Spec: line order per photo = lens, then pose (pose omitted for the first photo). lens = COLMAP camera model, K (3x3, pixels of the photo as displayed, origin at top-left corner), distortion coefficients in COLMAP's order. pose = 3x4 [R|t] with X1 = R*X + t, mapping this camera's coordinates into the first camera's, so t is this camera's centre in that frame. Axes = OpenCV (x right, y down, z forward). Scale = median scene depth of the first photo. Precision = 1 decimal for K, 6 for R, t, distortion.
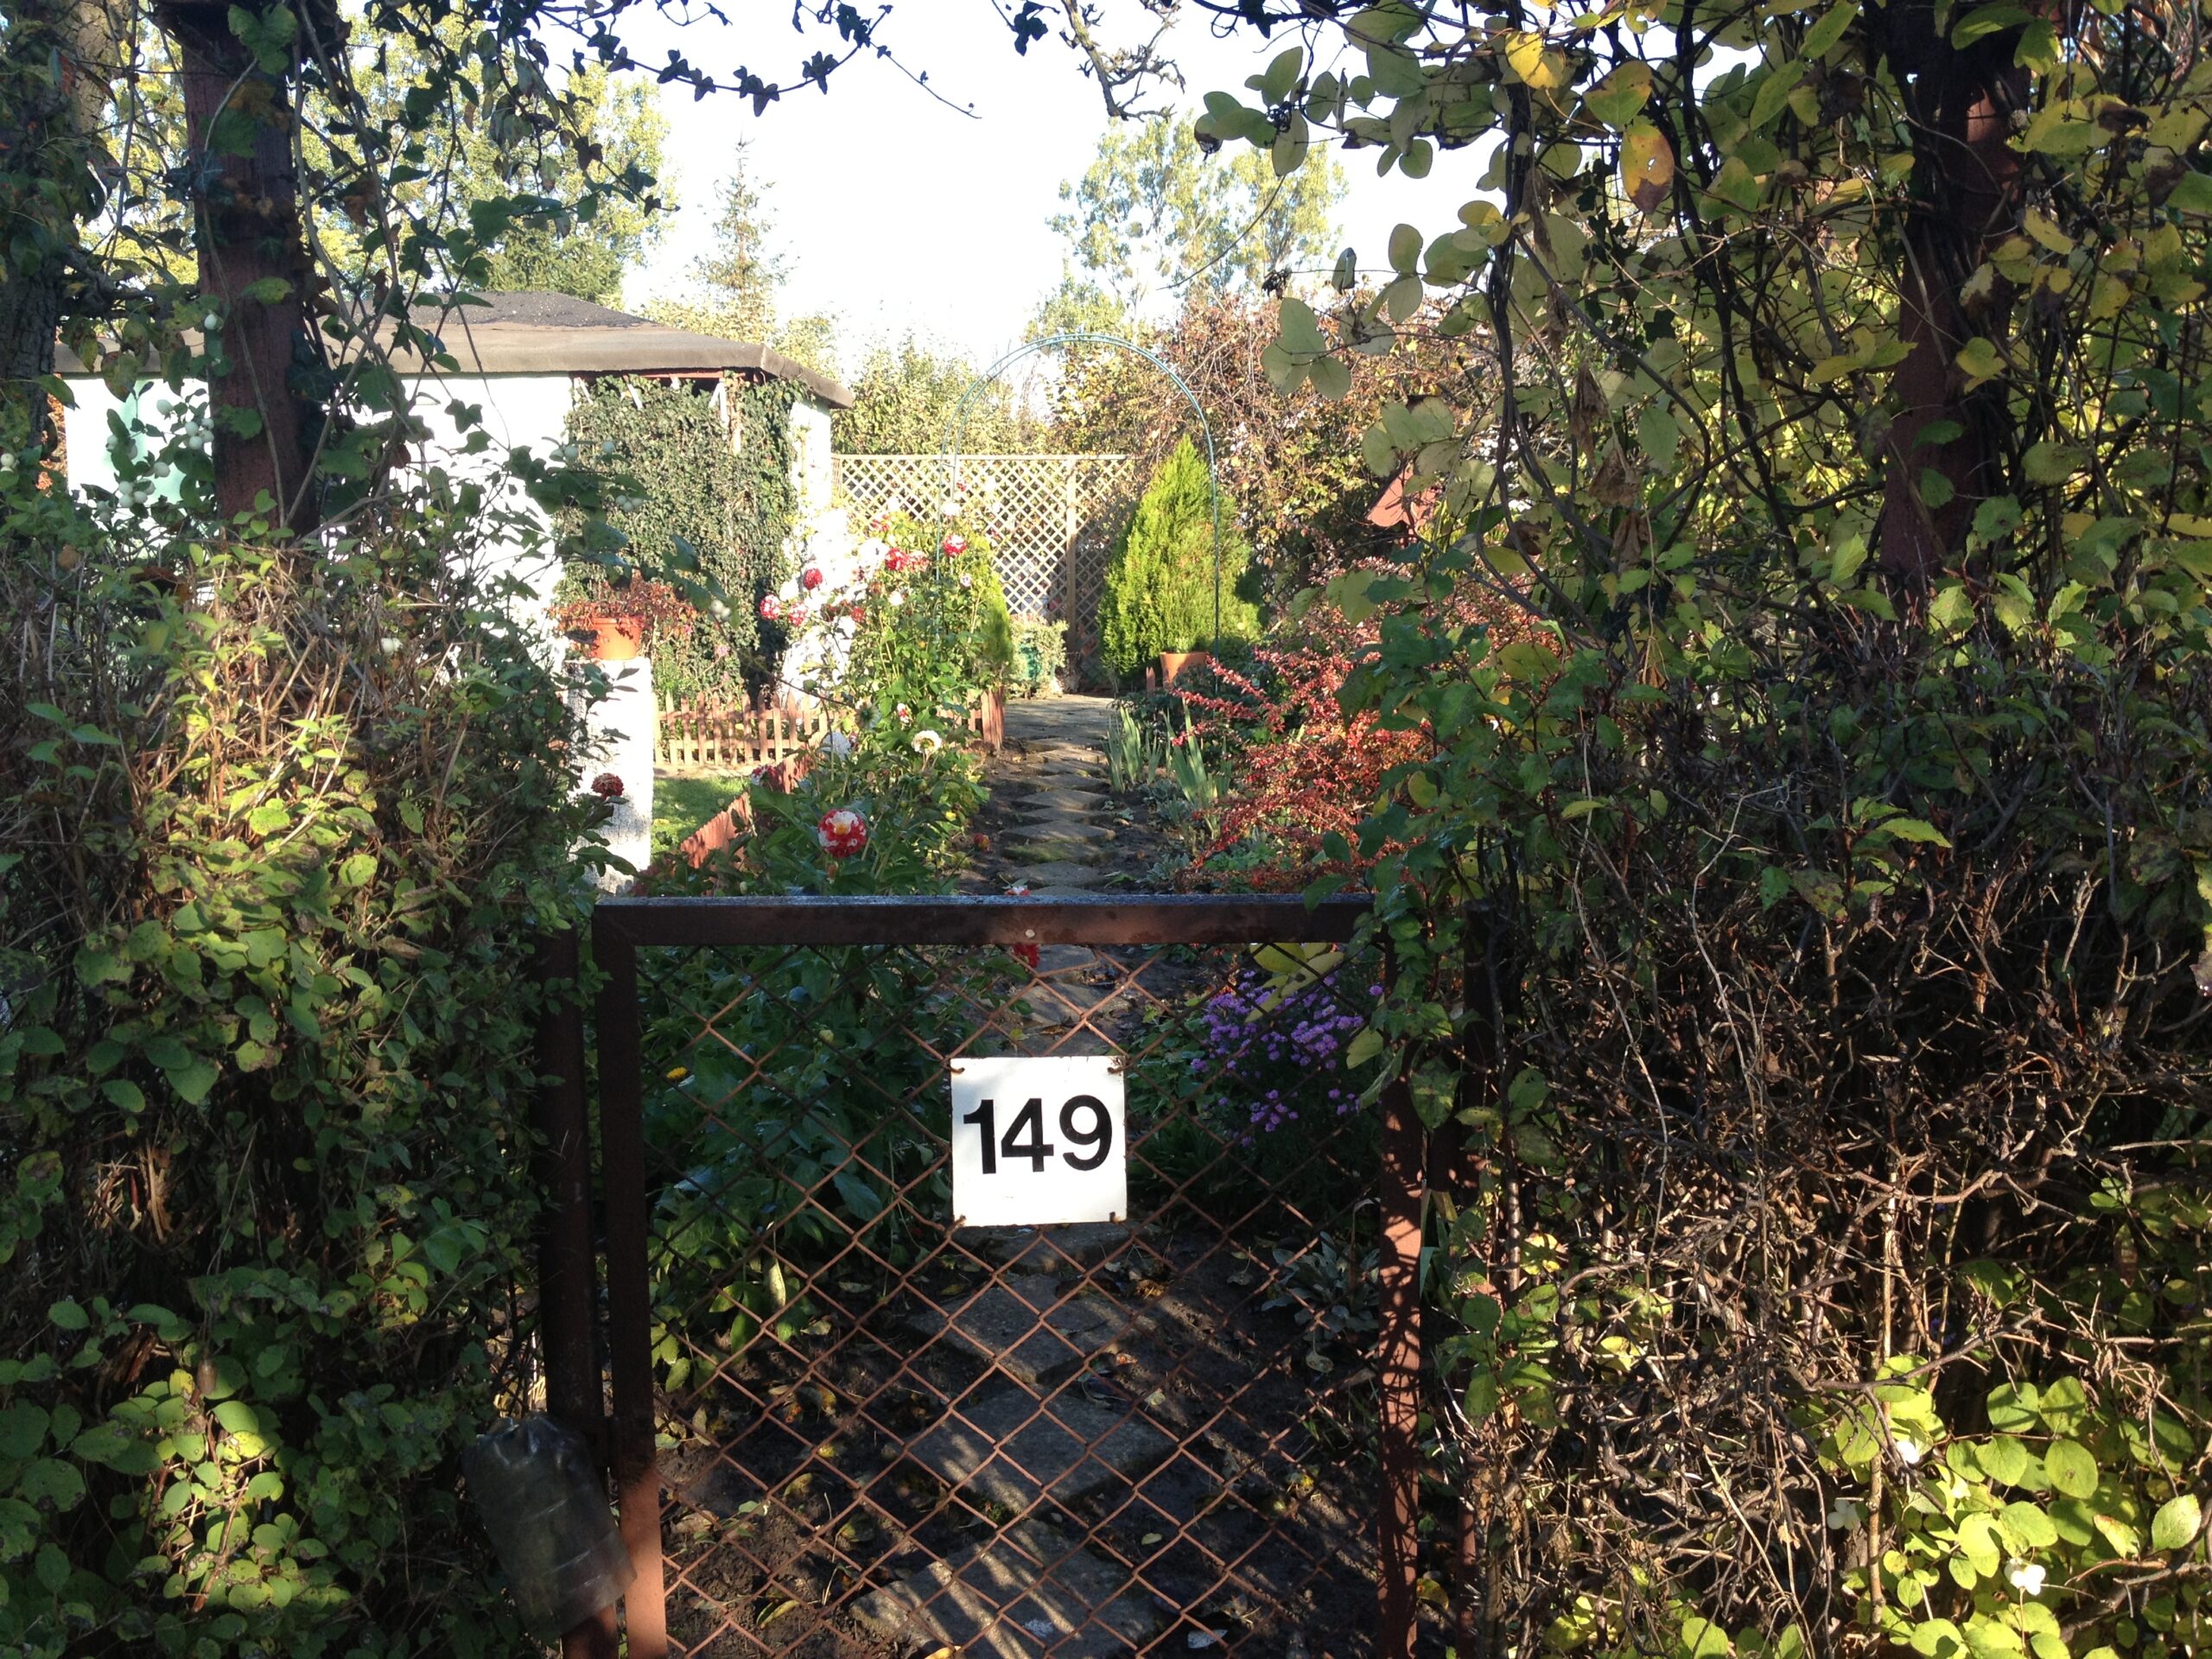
lens RADIAL K [[2119.7, 0, 1106.0], [0, 2119.7, 829.5], [0, 0, 1]] dist [0.152135, -0.376528]
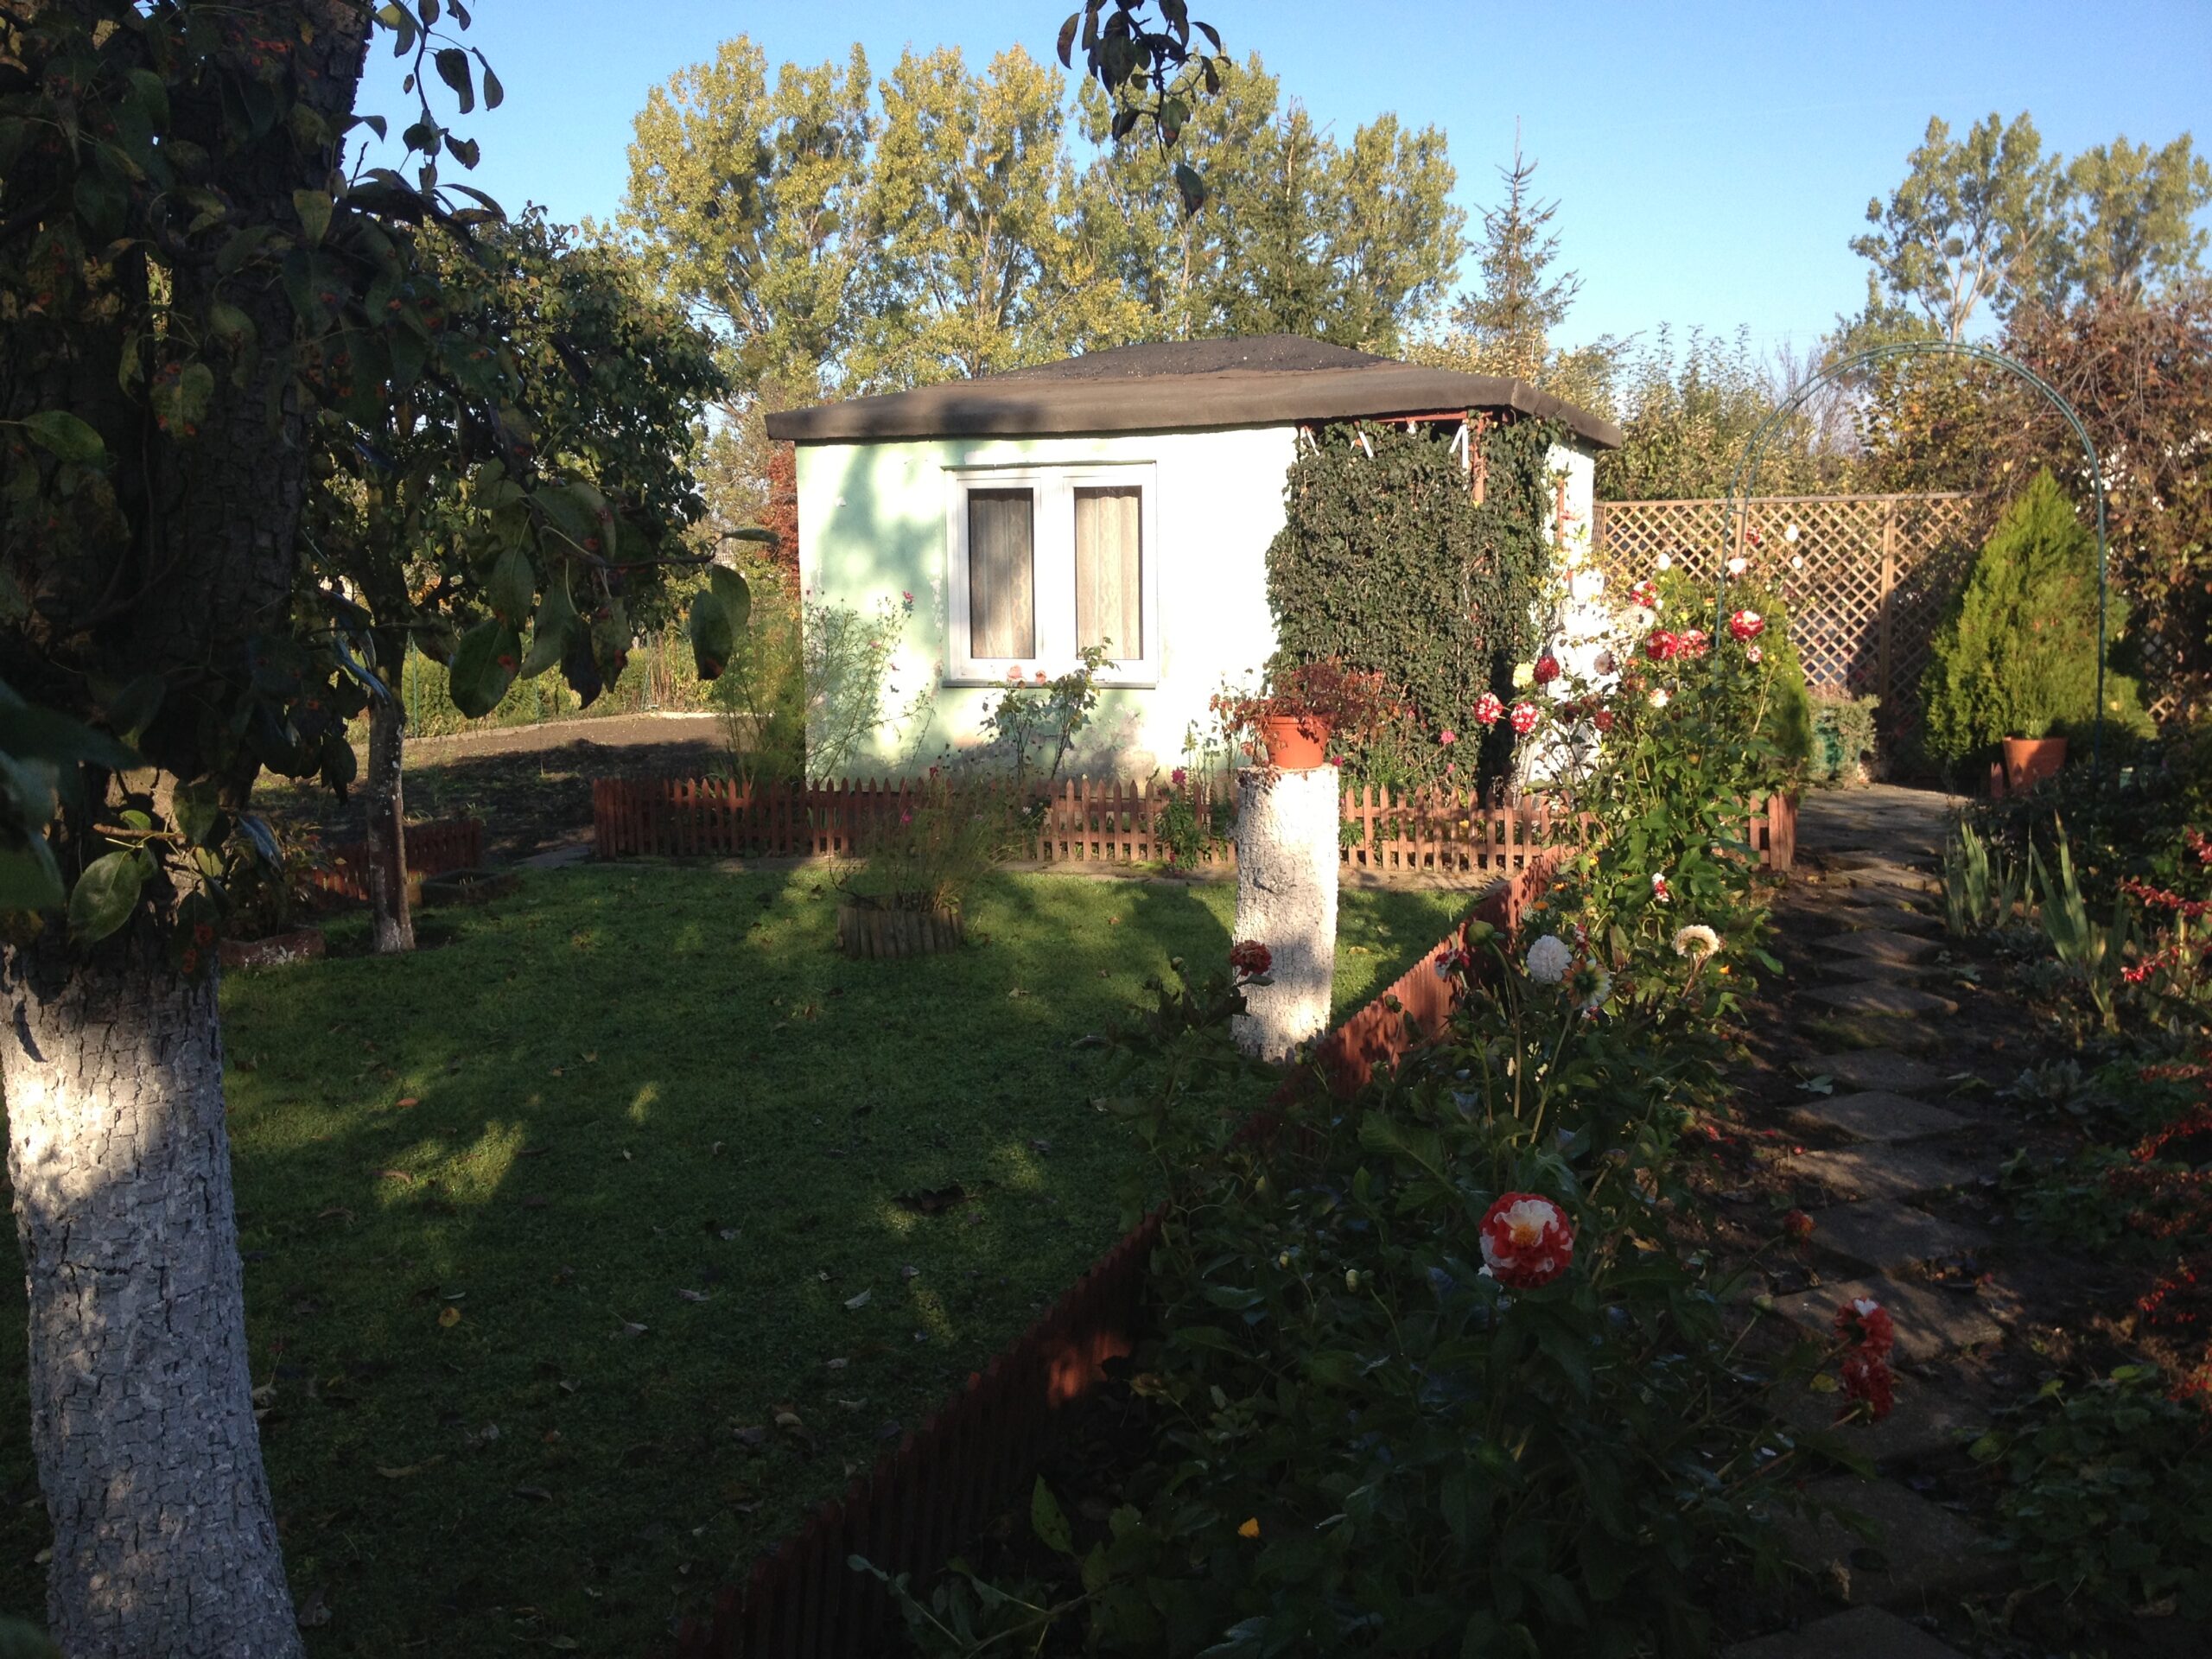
lens RADIAL K [[2119.7, 0, 1106.0], [0, 2119.7, 829.5], [0, 0, 1]] dist [0.152135, -0.376528]
pose [[0.938275, 0.032325, -0.344378, -0.011421], [-0.039981, 0.999086, -0.015150, -0.022898], [0.343573, 0.027983, 0.938709, 0.124637]]
